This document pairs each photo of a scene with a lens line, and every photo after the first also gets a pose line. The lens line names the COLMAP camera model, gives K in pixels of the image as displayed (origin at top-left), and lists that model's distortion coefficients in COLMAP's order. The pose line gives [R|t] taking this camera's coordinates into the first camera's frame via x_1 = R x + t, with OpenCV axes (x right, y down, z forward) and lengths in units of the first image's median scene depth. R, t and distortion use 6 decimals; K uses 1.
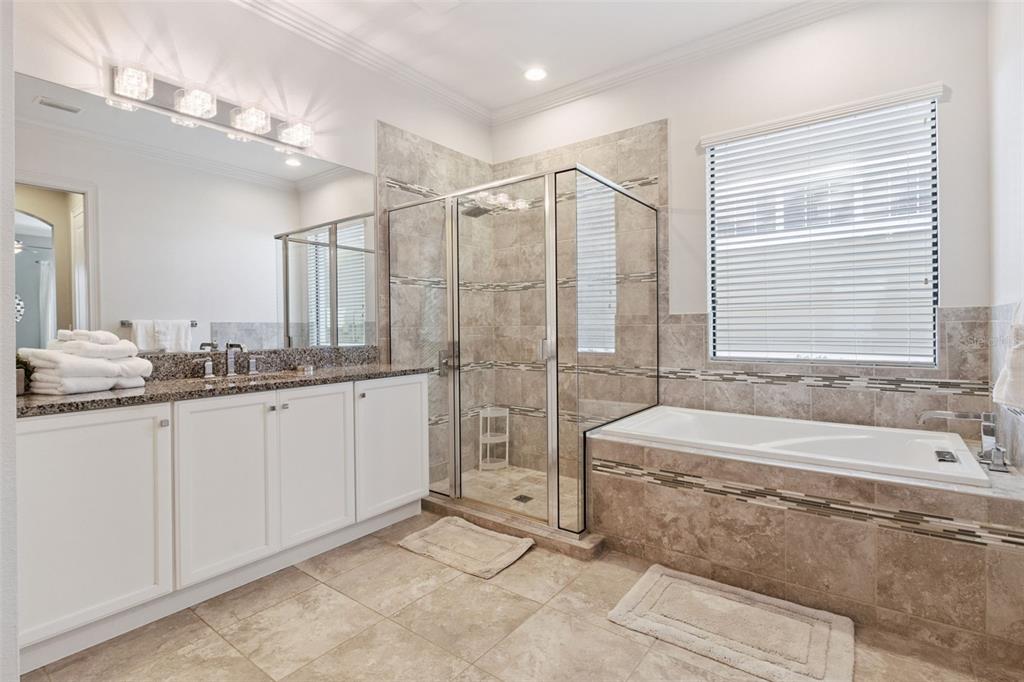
lens RADIAL K [[484.8, 0, 507.6], [0, 484.8, 332.2], [0, 0, 1]] dist [0.001509, -0.002687]
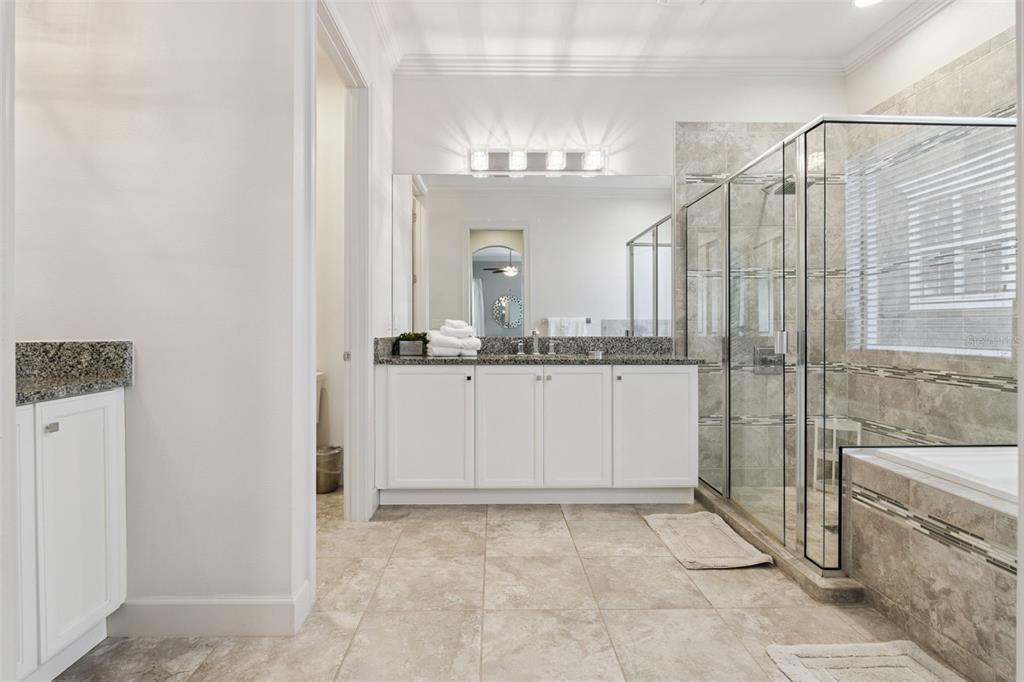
lens RADIAL K [[484.8, 0, 505.4], [0, 484.8, 335.6], [0, 0, 1]] dist [0.001509, -0.002687]
pose [[0.638978, 0.020400, -0.768955, 0.432524], [-0.015012, 0.999789, 0.014050, 0.019705], [0.769079, 0.002566, 0.639149, 0.067600]]
